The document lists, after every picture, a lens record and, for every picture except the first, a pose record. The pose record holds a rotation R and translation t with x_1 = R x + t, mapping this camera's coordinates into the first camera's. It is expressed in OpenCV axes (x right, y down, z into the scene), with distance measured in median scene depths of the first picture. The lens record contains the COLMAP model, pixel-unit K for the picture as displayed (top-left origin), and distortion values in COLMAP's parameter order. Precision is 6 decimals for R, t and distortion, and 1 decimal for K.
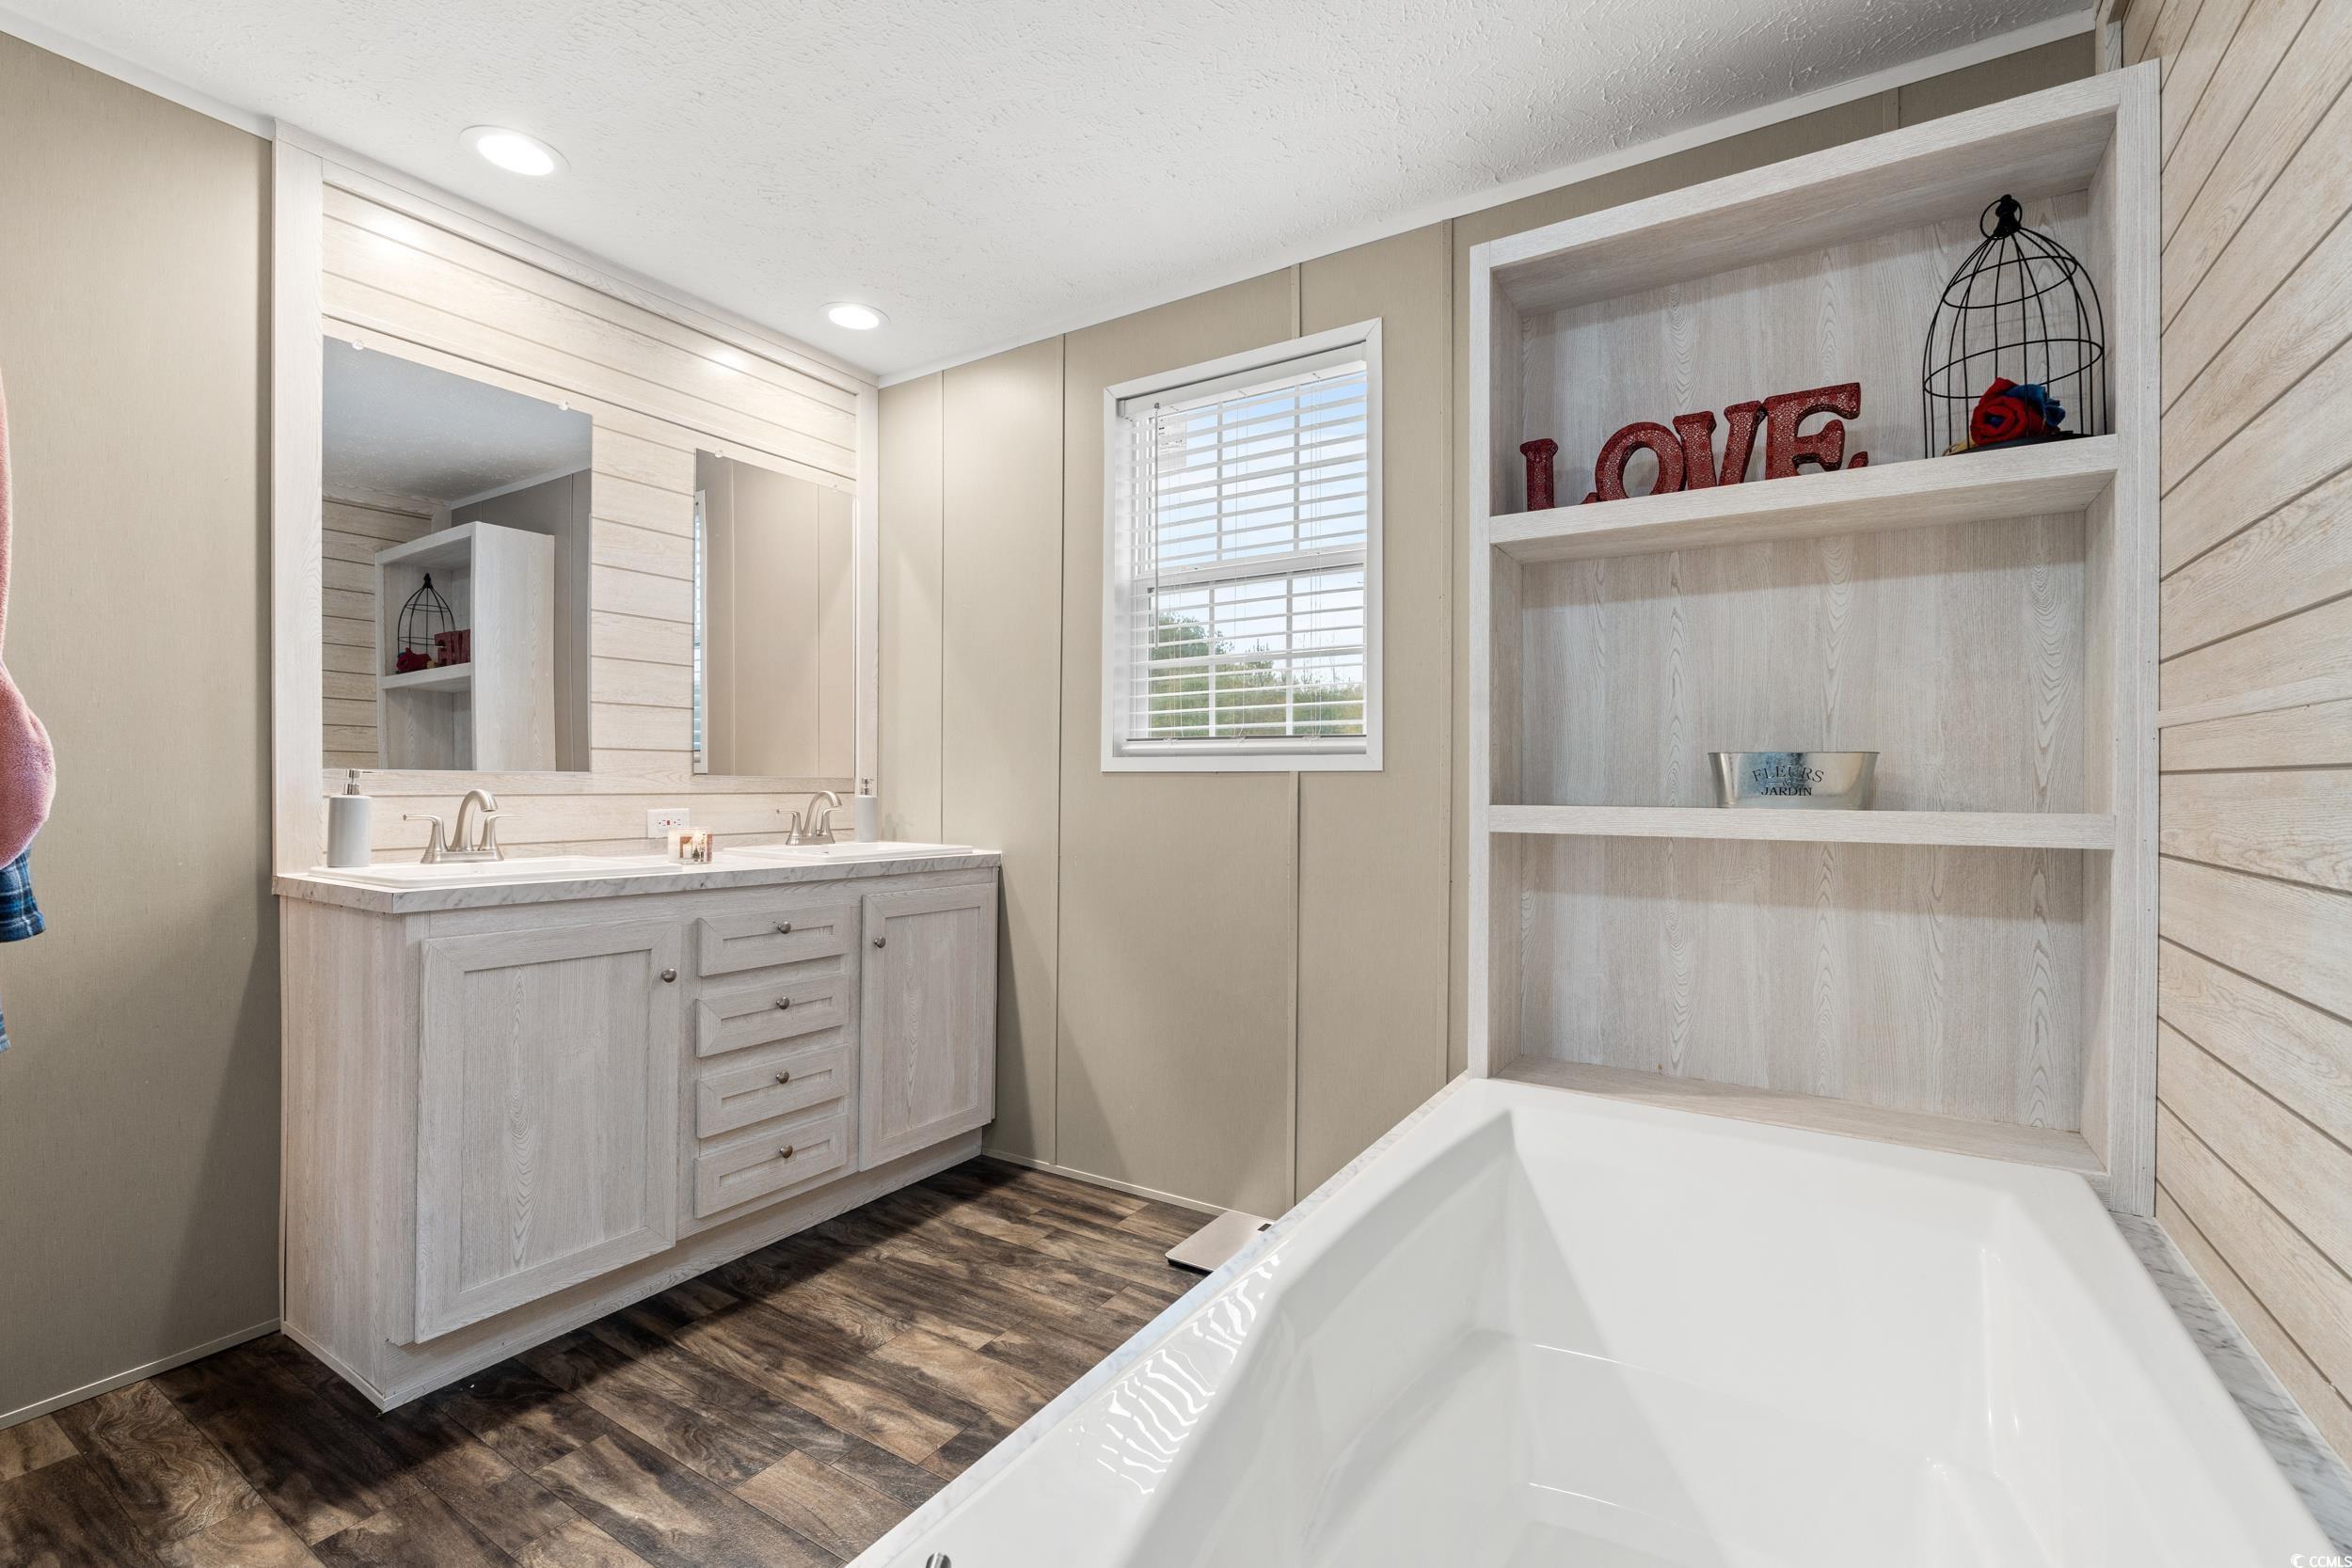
lens RADIAL K [[1045.4, 0, 1169.1], [0, 1045.4, 789.1], [0, 0, 1]] dist [-0.012920, -0.000094]
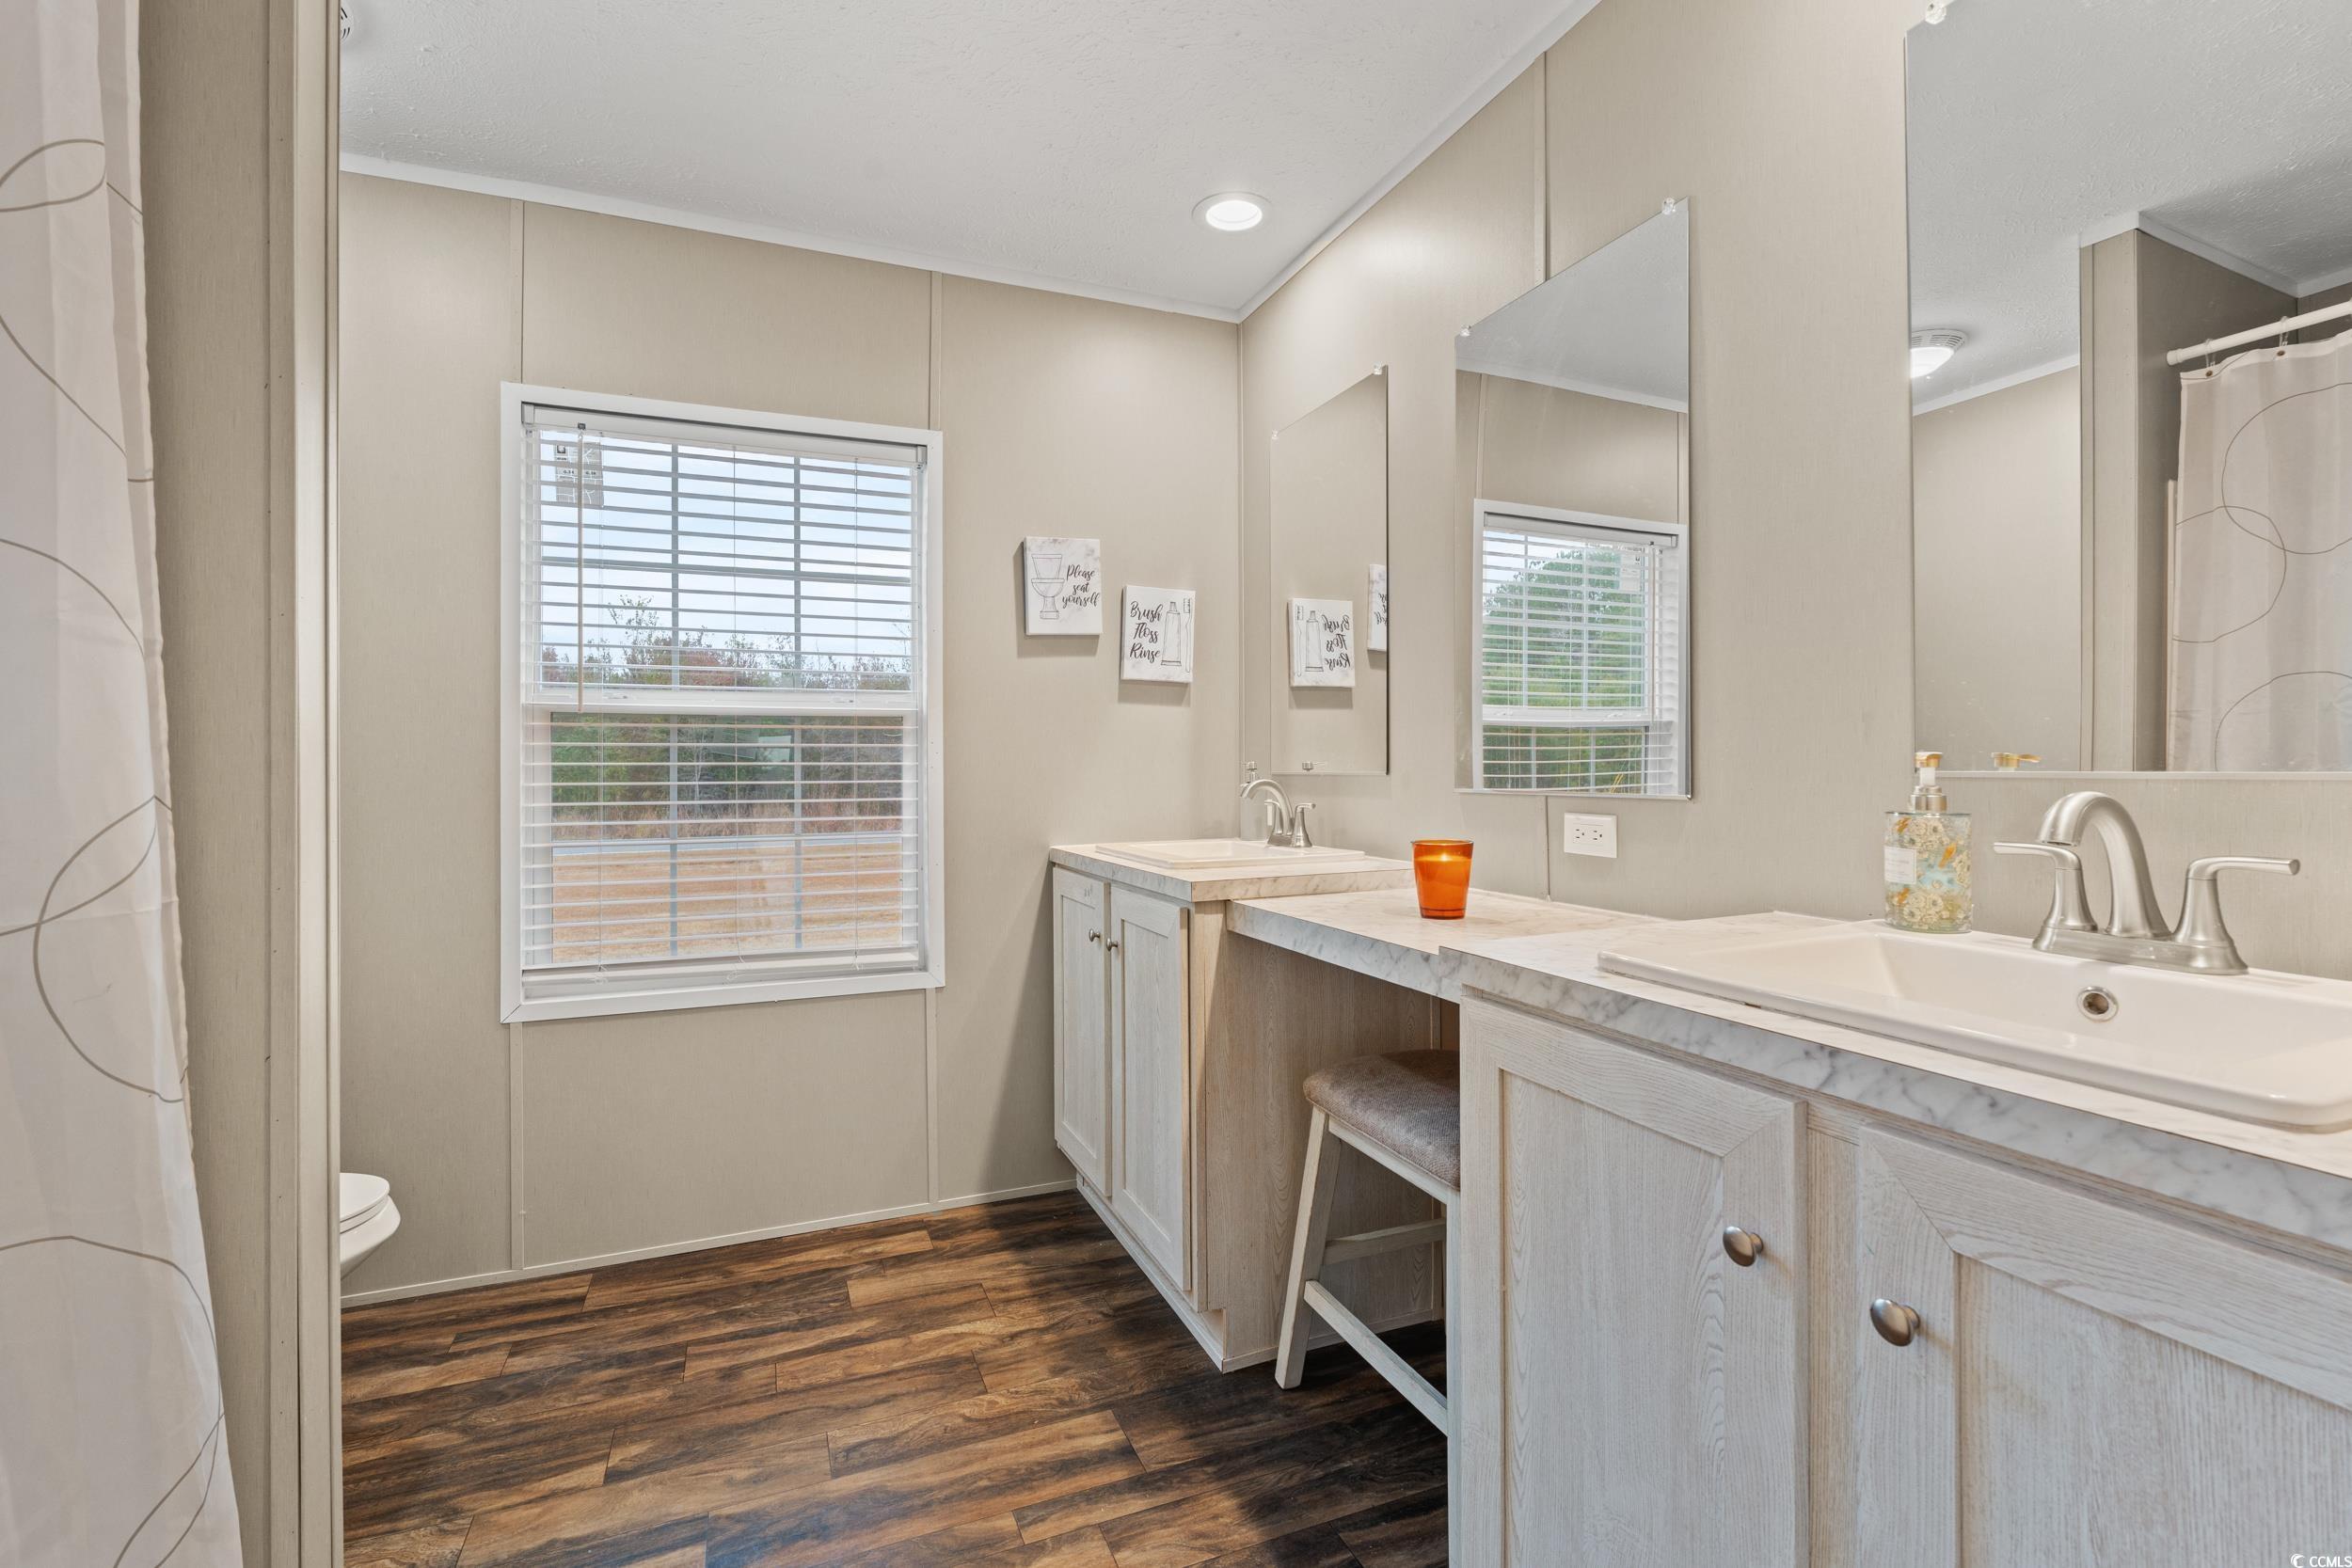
lens RADIAL K [[1045.4, 0, 1189.1], [0, 1045.4, 778.7], [0, 0, 1]] dist [-0.012920, -0.000094]
pose [[0.562599, -0.005962, 0.826709, -1.195386], [-0.004057, 0.999942, 0.009973, -0.035700], [-0.826720, -0.008965, 0.562542, -0.126692]]
